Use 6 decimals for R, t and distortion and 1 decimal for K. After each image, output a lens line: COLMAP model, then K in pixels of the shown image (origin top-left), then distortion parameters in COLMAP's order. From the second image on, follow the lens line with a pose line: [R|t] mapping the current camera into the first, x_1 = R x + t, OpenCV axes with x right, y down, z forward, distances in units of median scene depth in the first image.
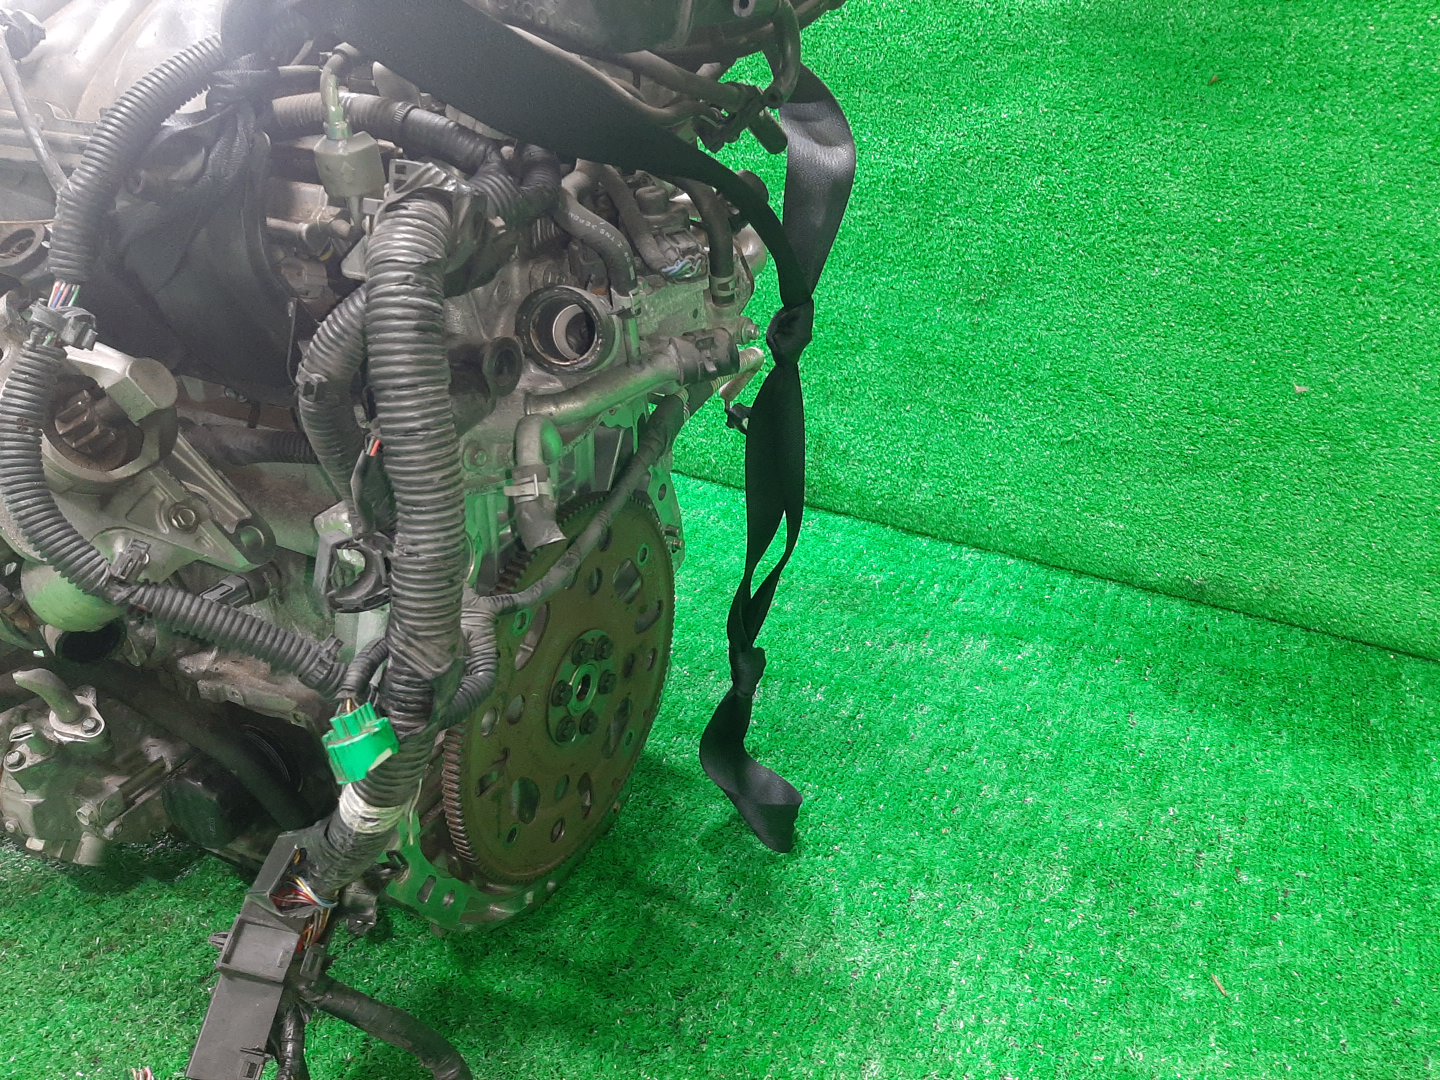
lens RADIAL K [[1129.7, 0, 720.0], [0, 1129.7, 540.0], [0, 0, 1]] dist [-0.058449, -0.003890]
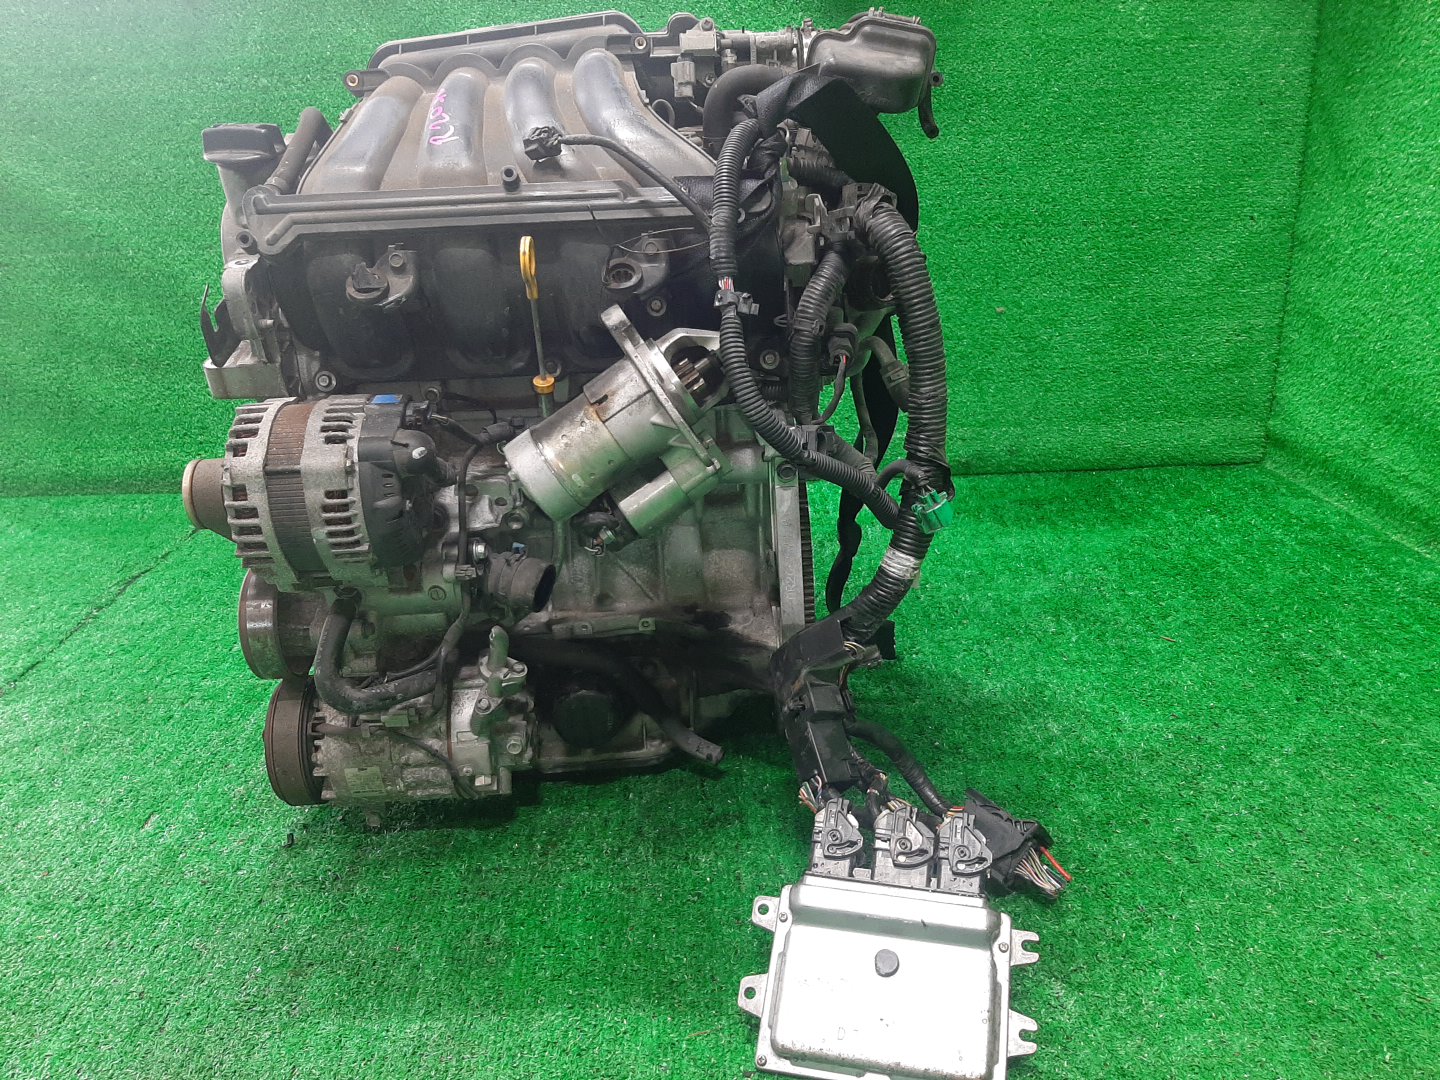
lens RADIAL K [[1129.7, 0, 720.0], [0, 1129.7, 540.0], [0, 0, 1]] dist [-0.058449, -0.003890]
pose [[0.874397, -0.252932, 0.414071, -0.512745], [0.276861, 0.960907, 0.002313, 0.052700], [-0.398469, 0.112618, 0.910242, -0.167672]]
